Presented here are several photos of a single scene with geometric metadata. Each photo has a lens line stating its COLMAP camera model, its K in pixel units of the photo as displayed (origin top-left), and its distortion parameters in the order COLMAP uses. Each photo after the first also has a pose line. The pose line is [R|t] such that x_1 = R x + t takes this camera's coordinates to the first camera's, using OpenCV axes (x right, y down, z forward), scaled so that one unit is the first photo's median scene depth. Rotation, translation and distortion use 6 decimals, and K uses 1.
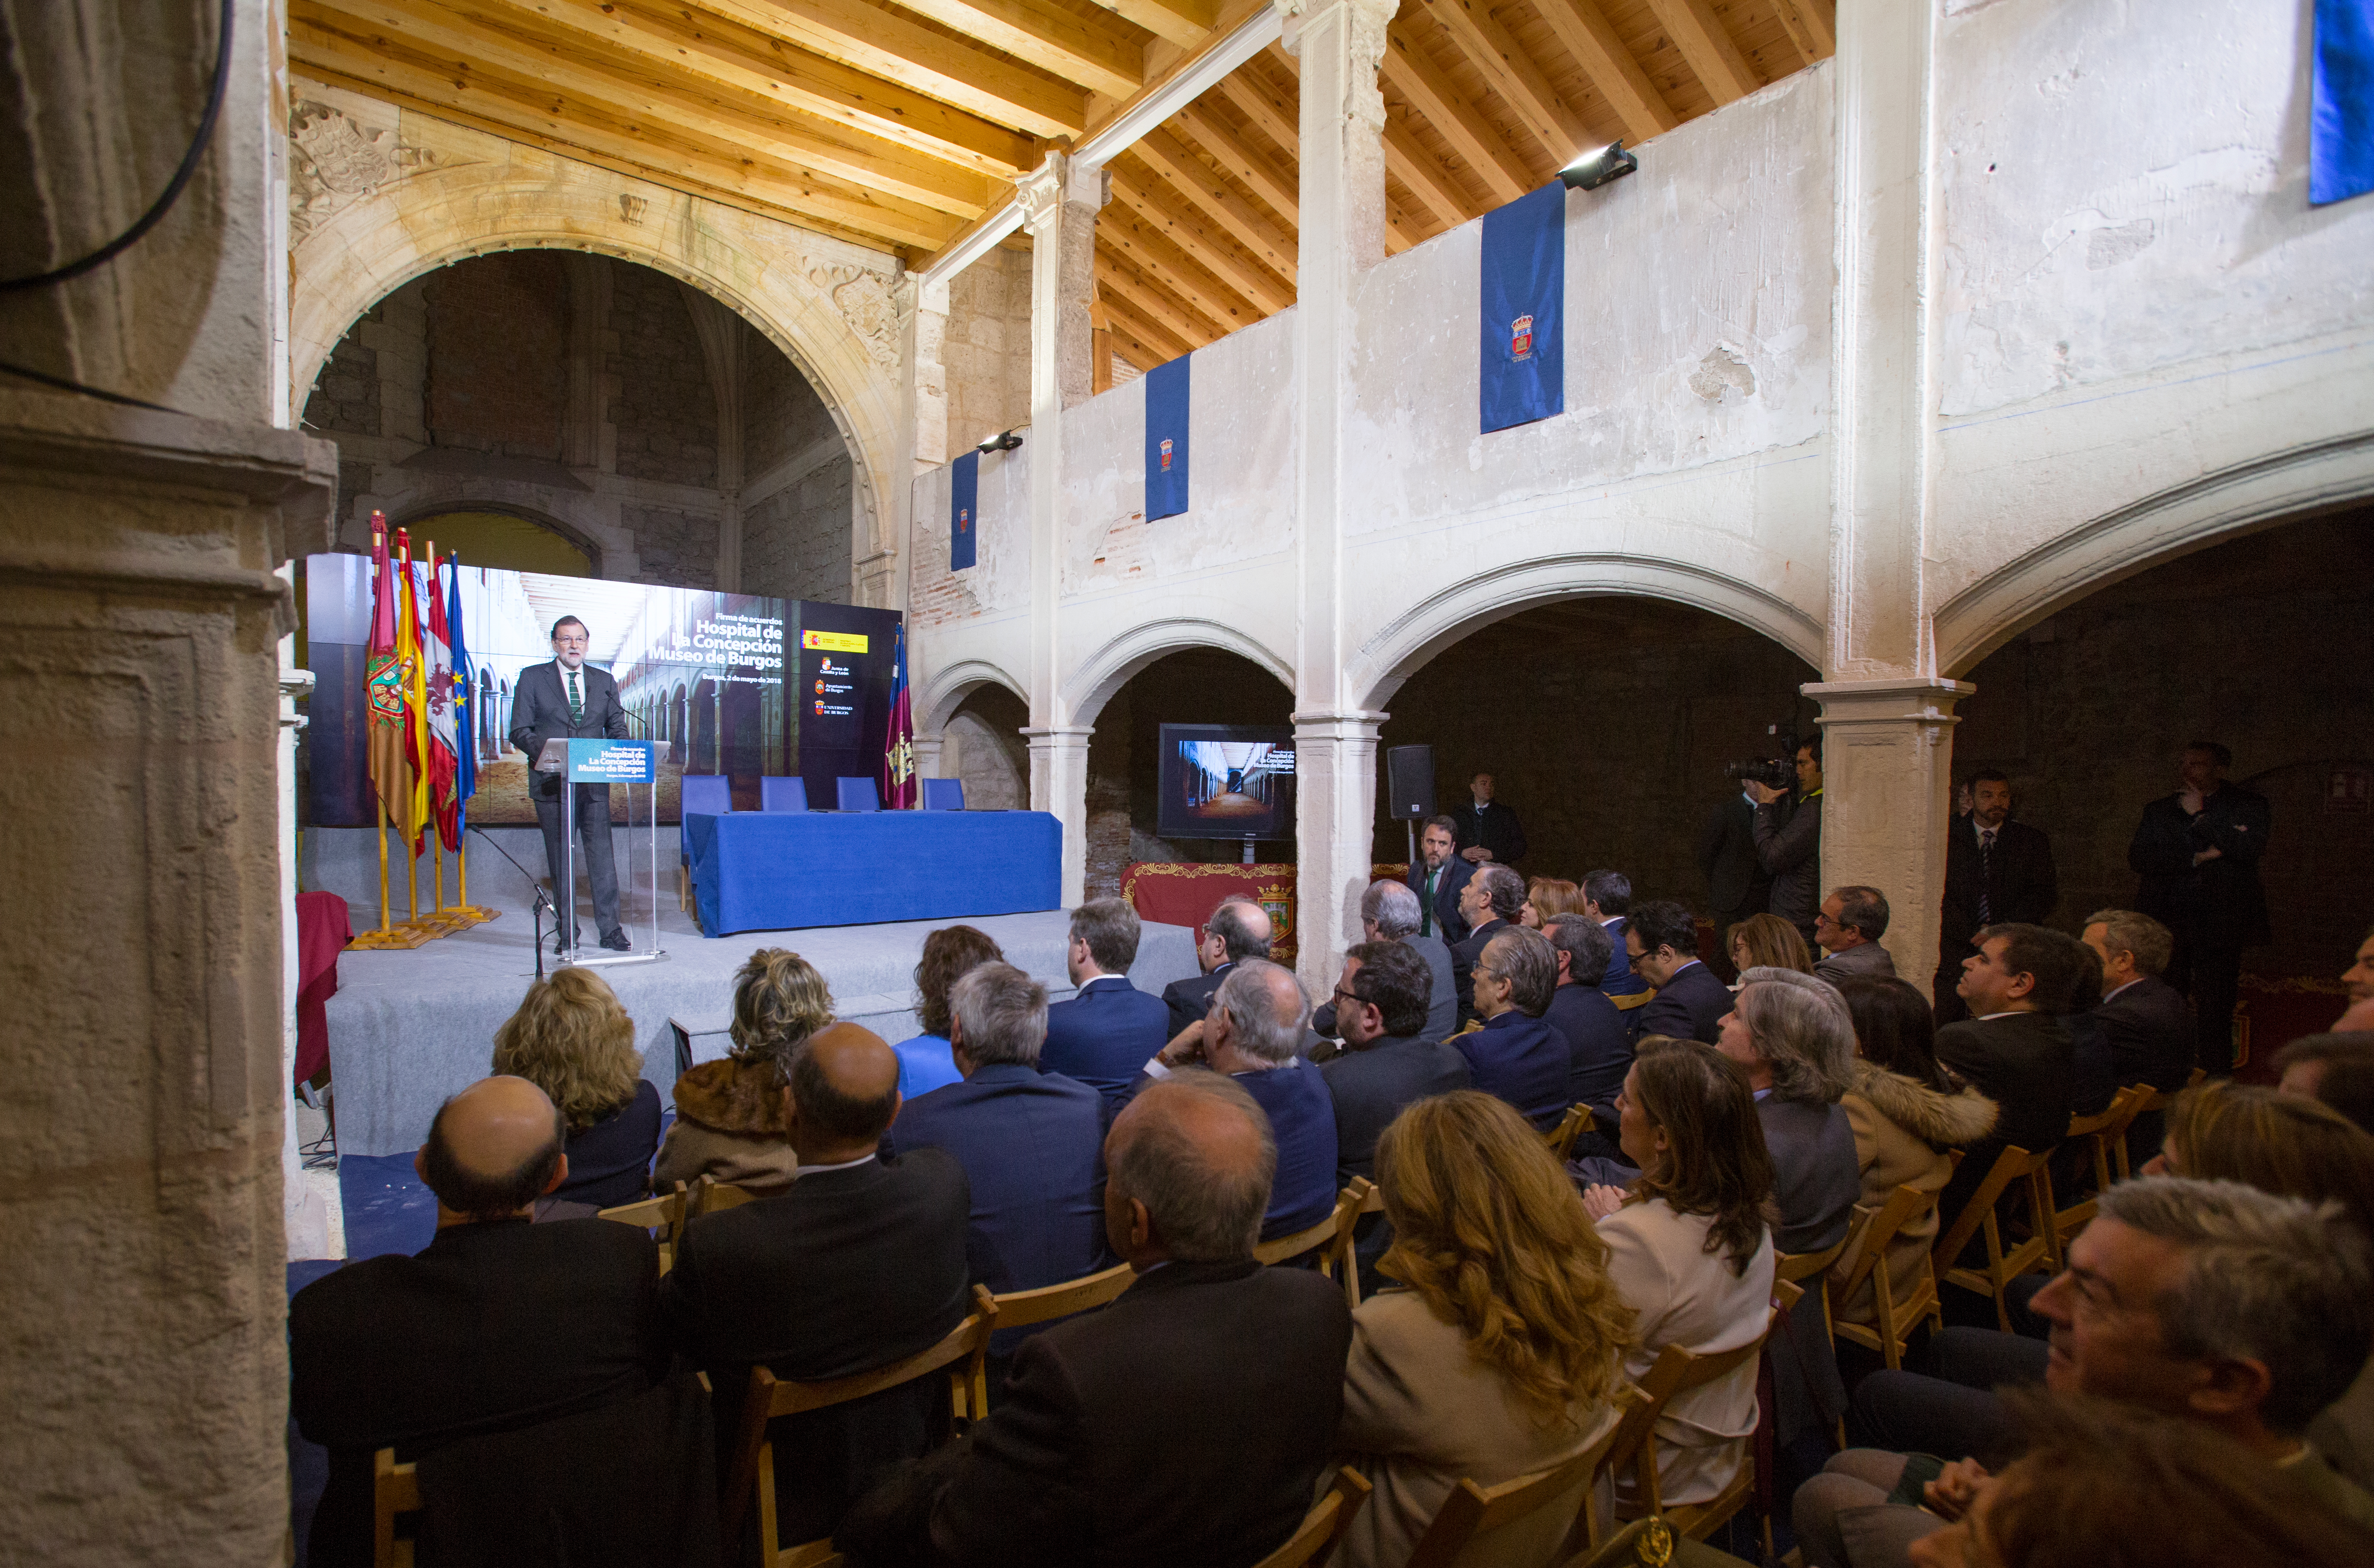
lens RADIAL K [[1156.1, 0, 1135.1], [0, 1156.1, 826.8], [0, 0, 1]] dist [-0.075750, 0.040938]
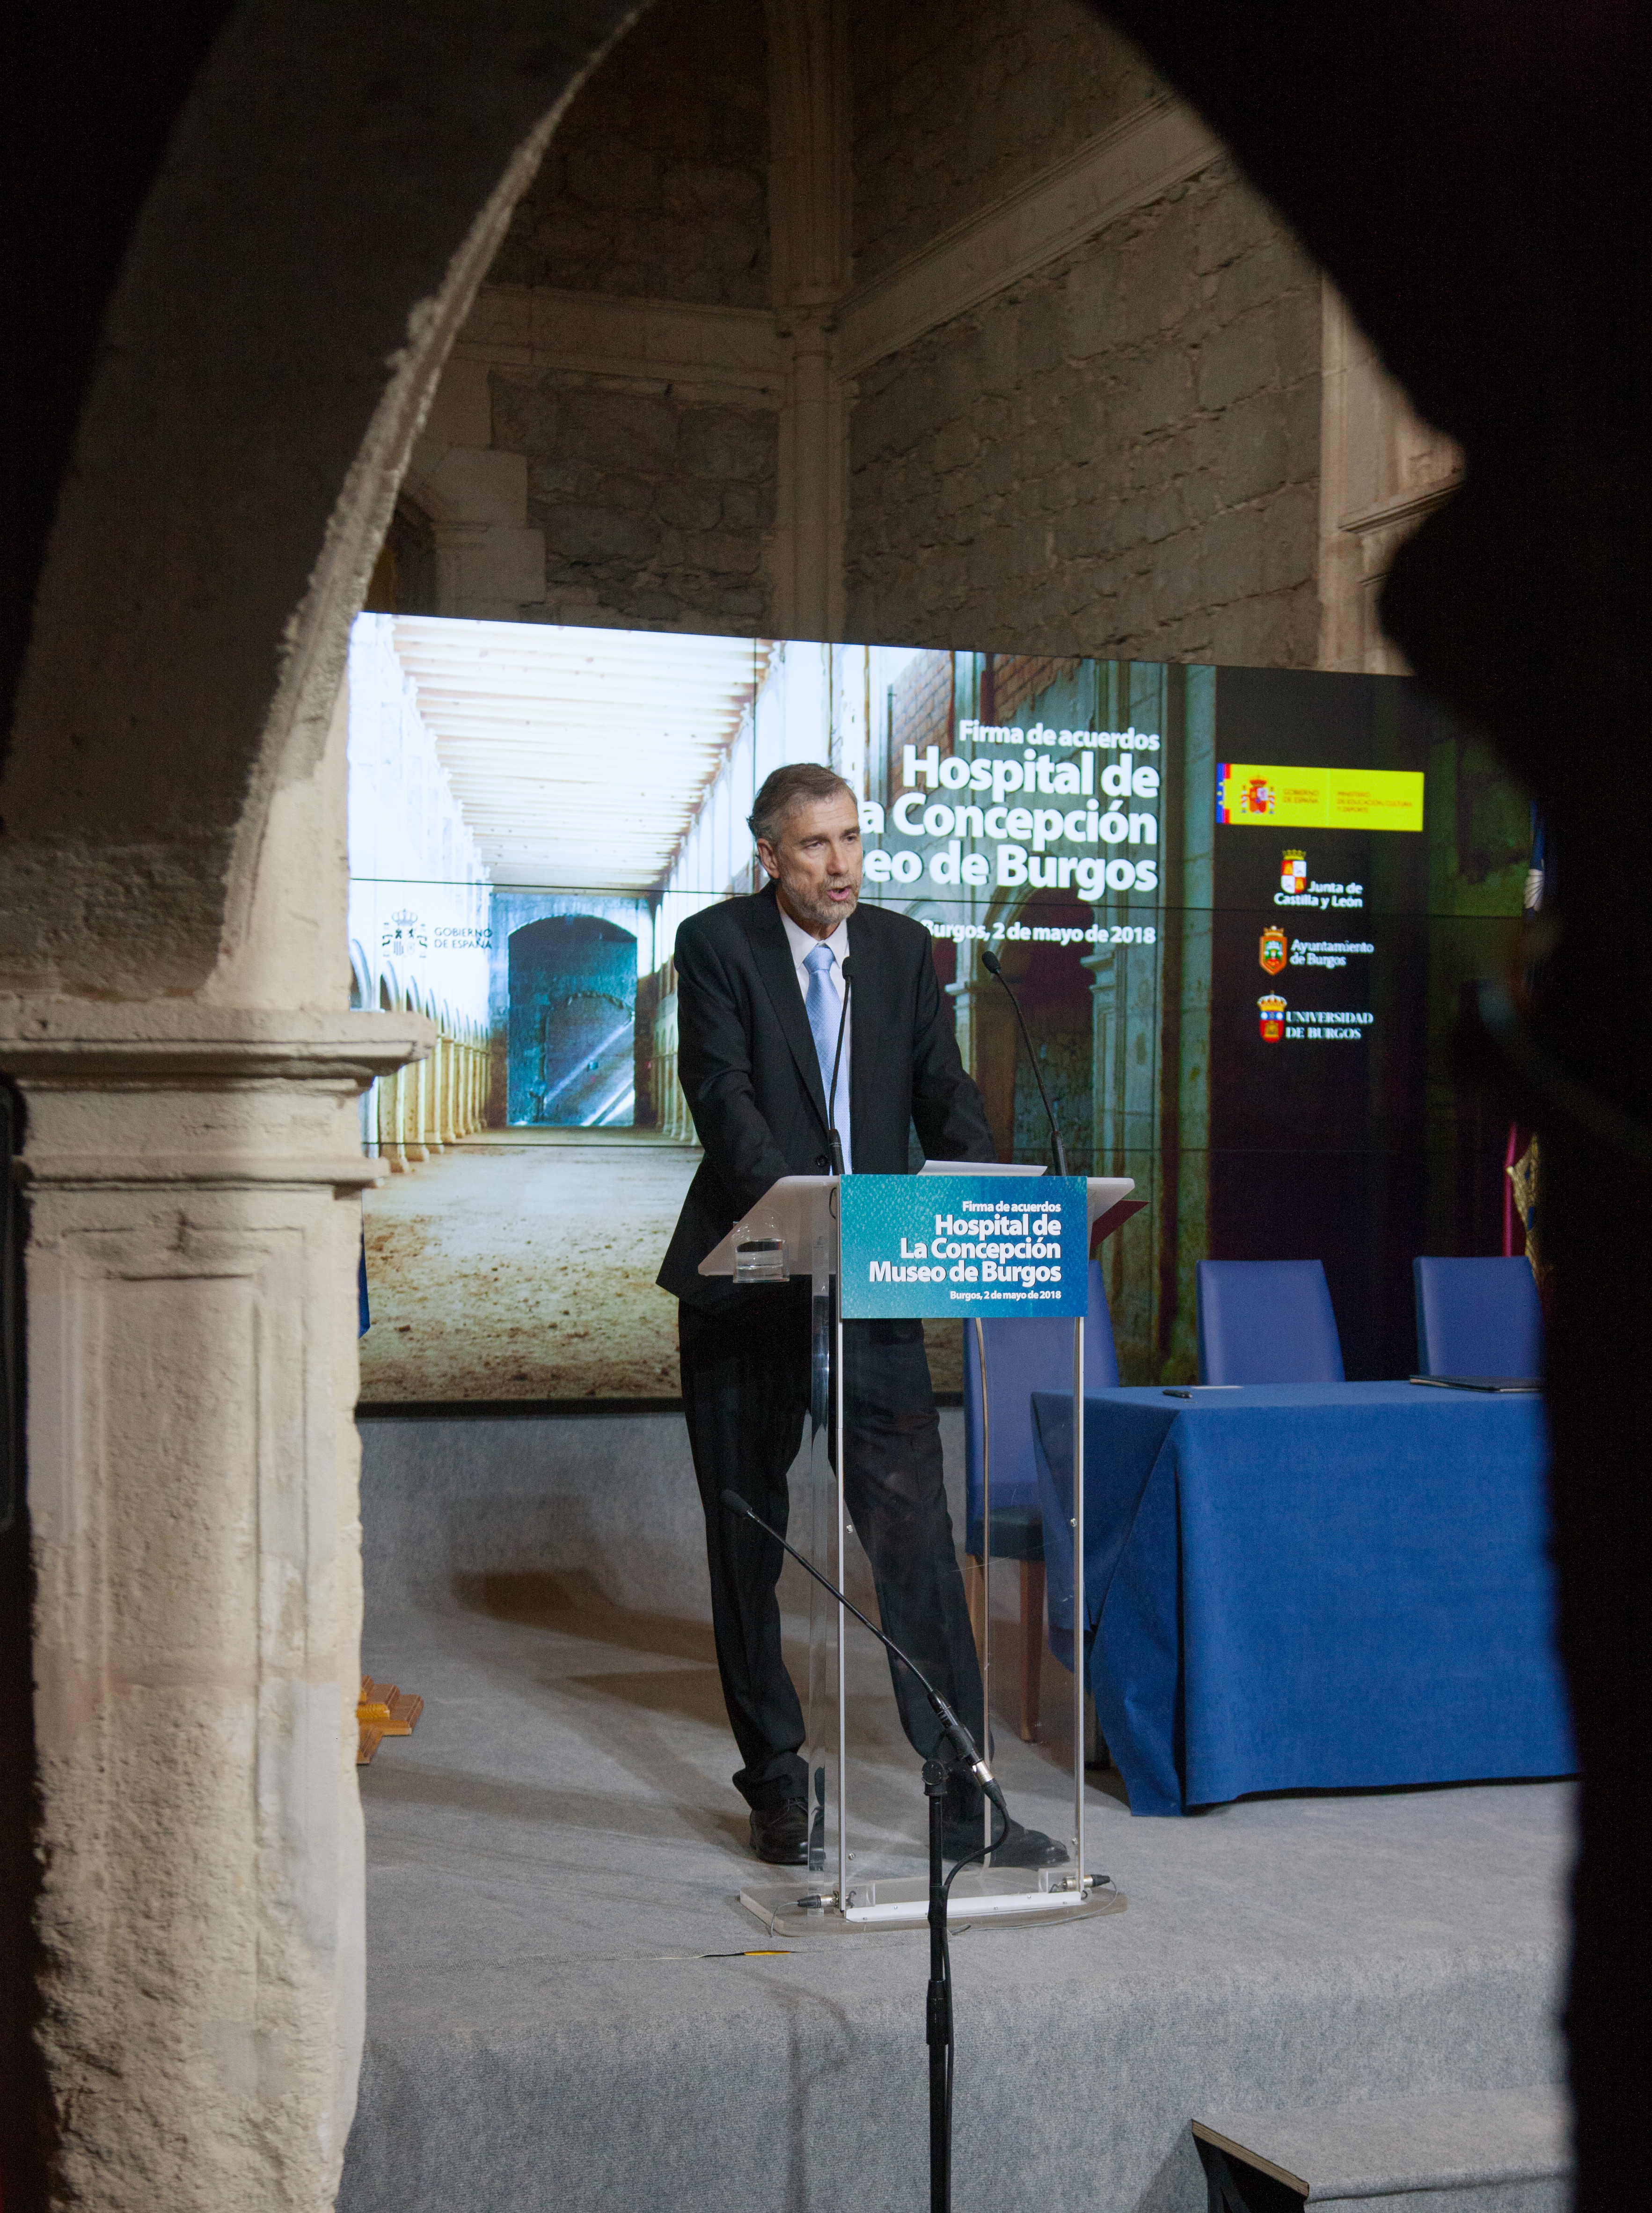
lens RADIAL K [[3680.1, 0, 770.0], [0, 3680.1, 1345.6], [0, 0, 1]] dist [0.114140, 0.242098]
pose [[0.959927, 0.001184, -0.280247, -0.151388], [-0.001050, 0.999999, 0.000628, -0.021097], [0.280247, -0.000309, 0.959928, 0.030067]]
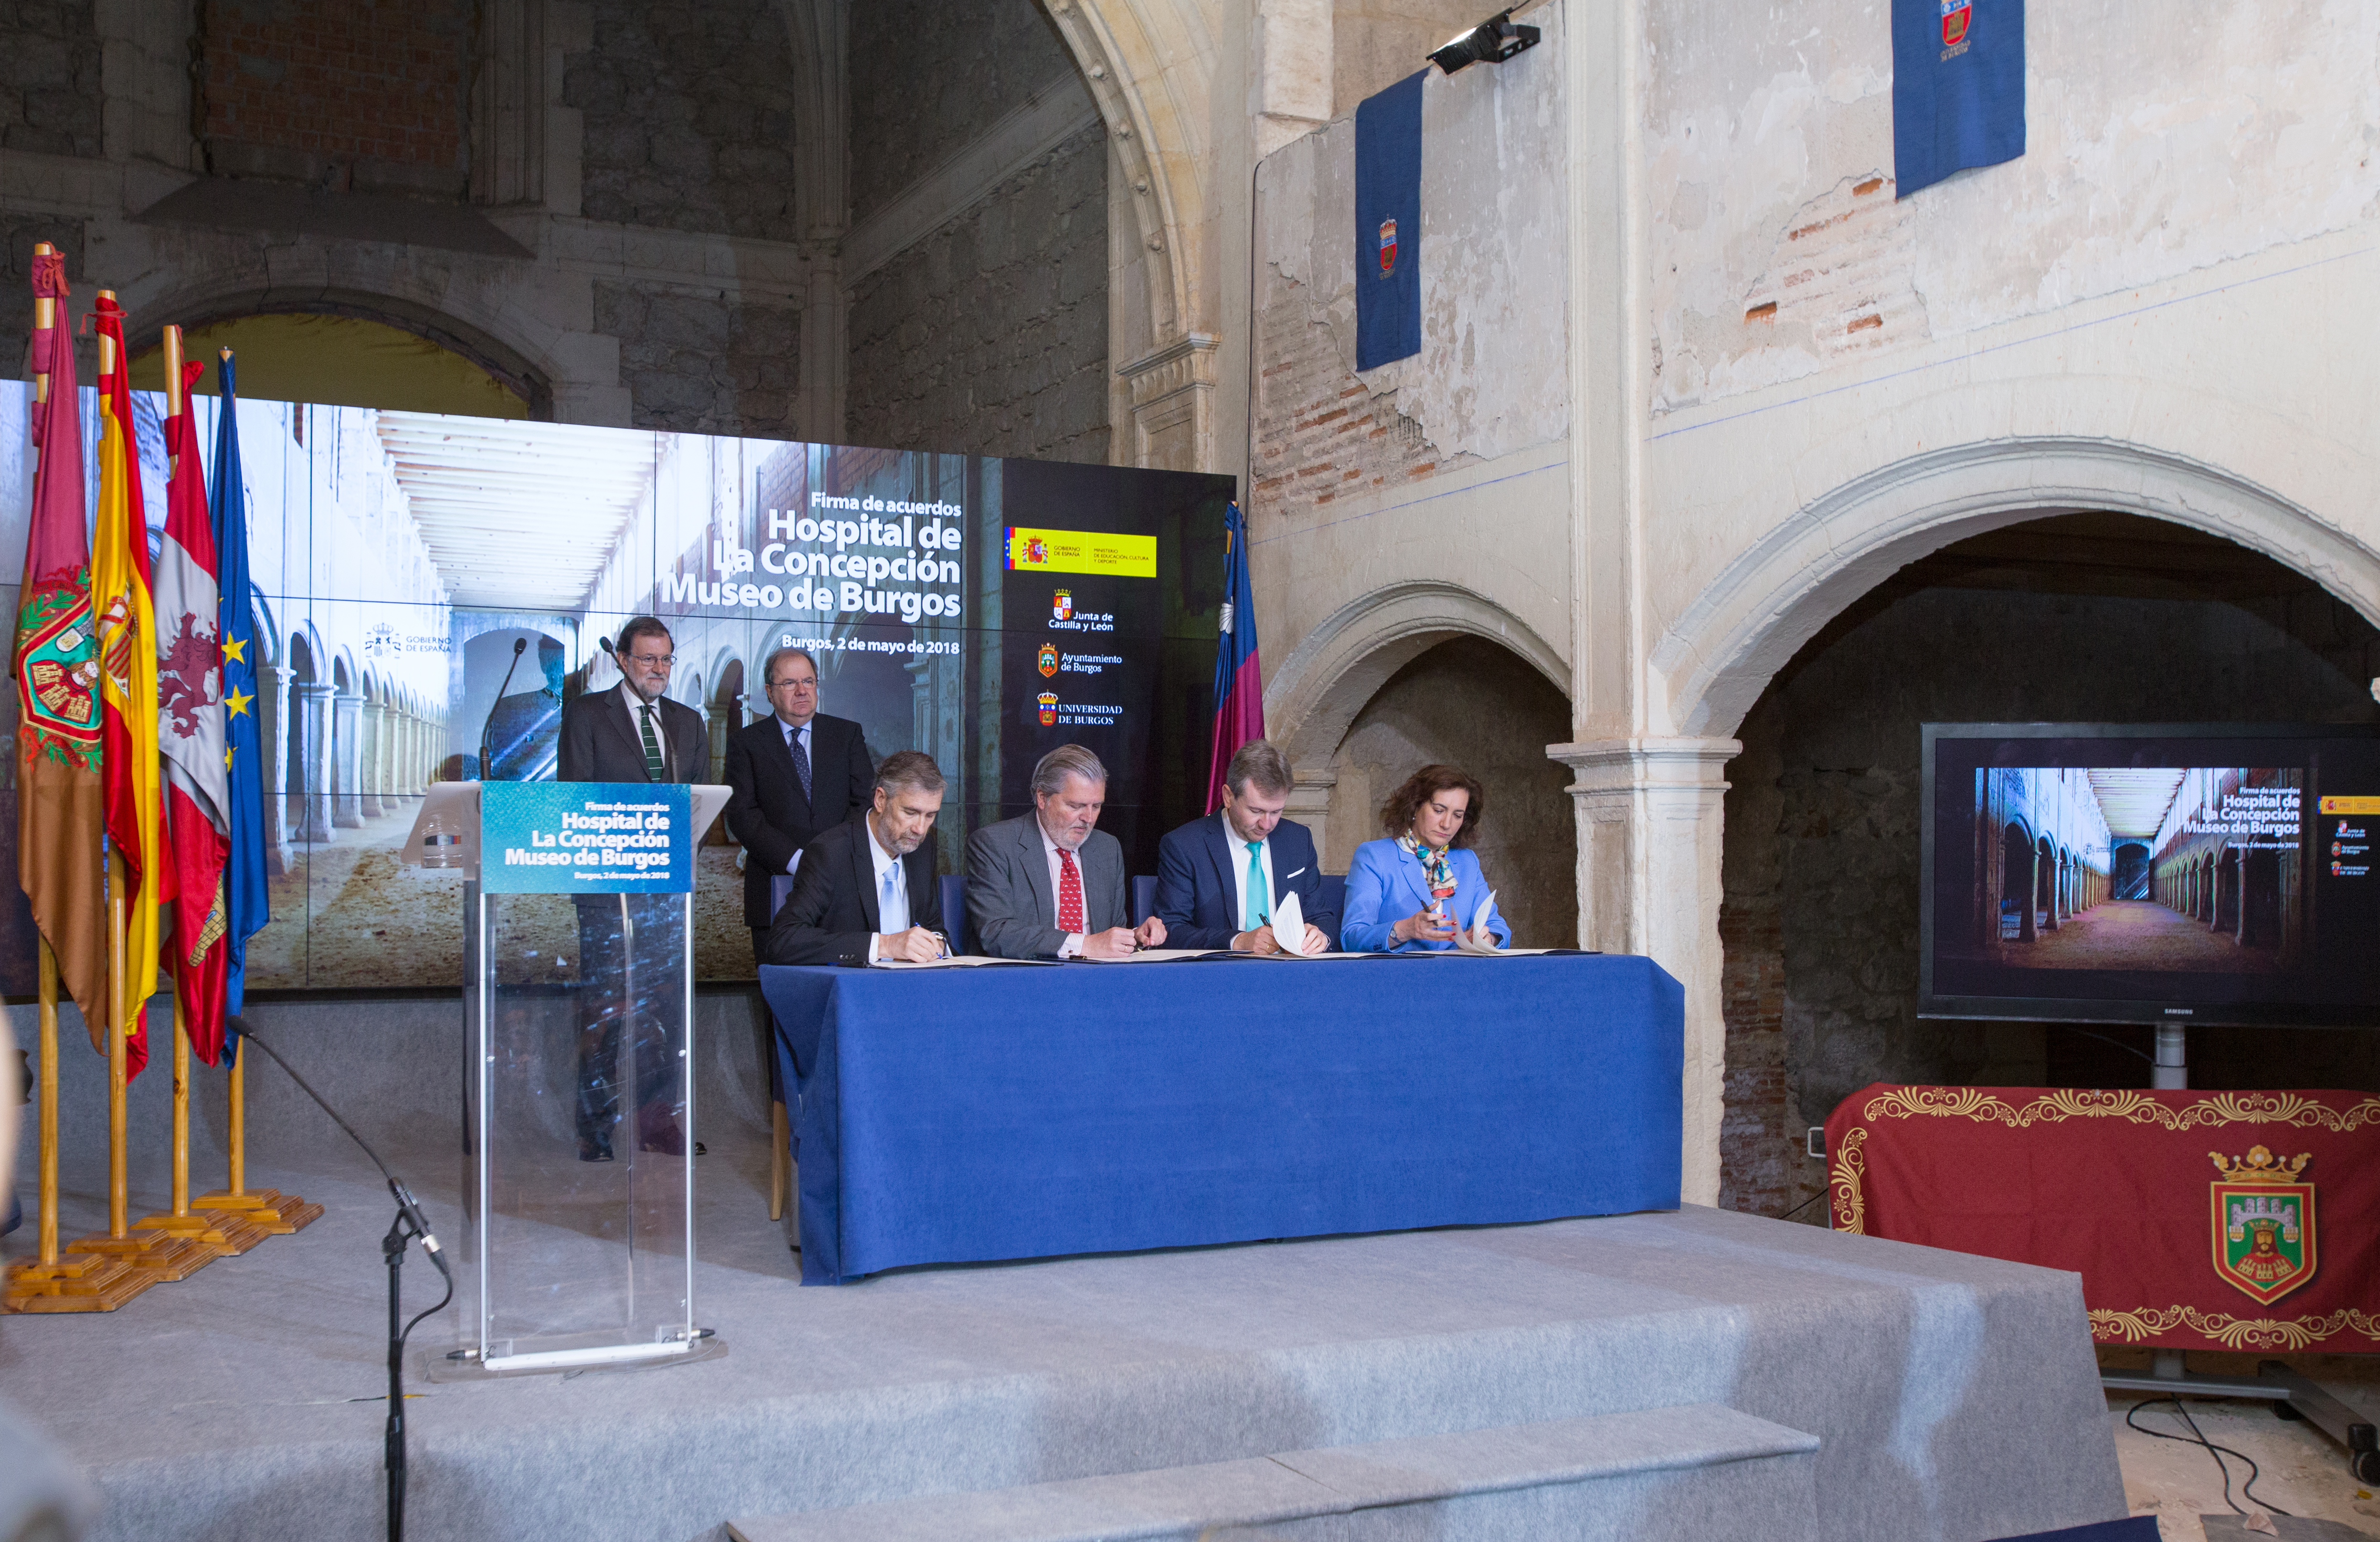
lens RADIAL K [[2506.1, 0, 1128.1], [0, 2506.1, 819.4], [0, 0, 1]] dist [-0.023910, 0.132464]
pose [[0.978007, -0.018298, -0.207766, -0.065597], [0.005265, 0.997993, -0.063113, -0.006269], [0.208504, 0.060631, 0.976140, 0.132097]]
